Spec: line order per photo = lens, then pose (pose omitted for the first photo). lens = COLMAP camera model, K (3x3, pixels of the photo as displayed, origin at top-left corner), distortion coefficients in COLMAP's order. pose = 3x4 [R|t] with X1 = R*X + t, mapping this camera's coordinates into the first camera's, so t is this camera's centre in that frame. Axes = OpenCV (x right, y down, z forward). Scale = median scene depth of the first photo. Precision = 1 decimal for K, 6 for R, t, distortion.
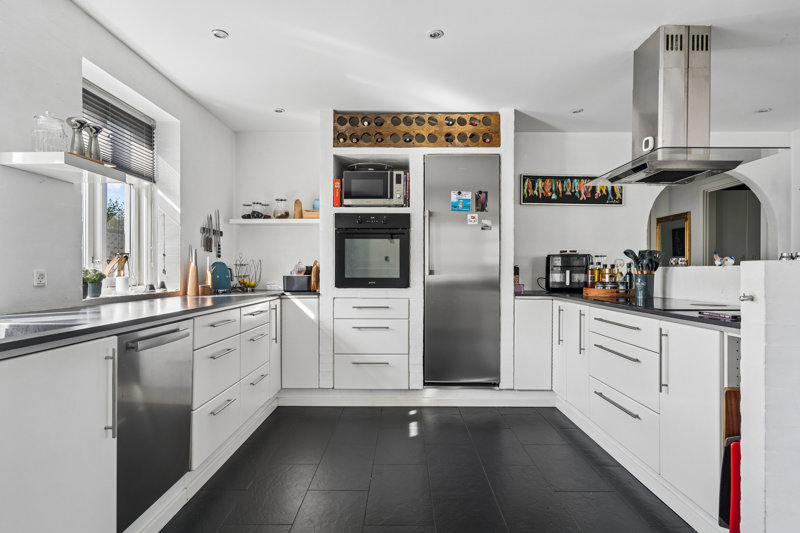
lens RADIAL K [[468.3, 0, 400.2], [0, 468.3, 269.9], [0, 0, 1]] dist [0.019950, 0.000620]
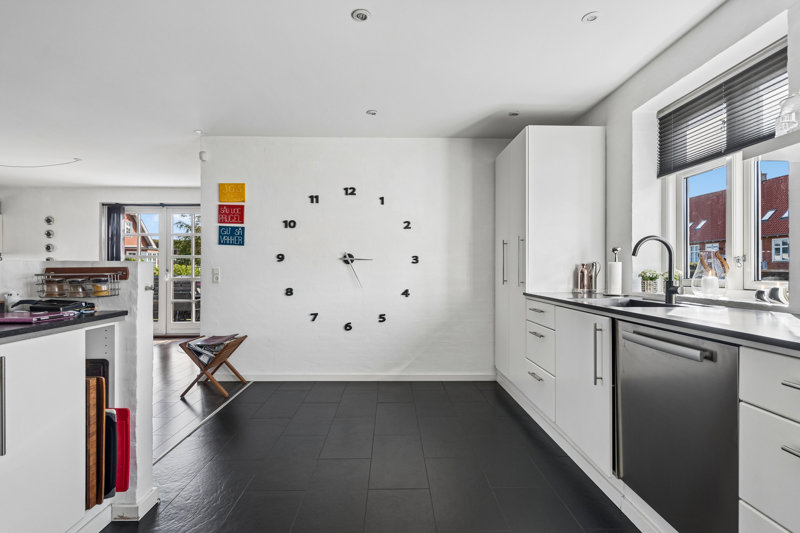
lens RADIAL K [[370.2, 0, 397.3], [0, 370.2, 267.0], [0, 0, 1]] dist [0.001365, 0.000795]
pose [[-0.999628, -0.001785, -0.027229, 0.009252], [-0.001640, 0.999984, -0.005341, -0.000088], [0.027238, -0.005294, -0.999615, 0.754087]]
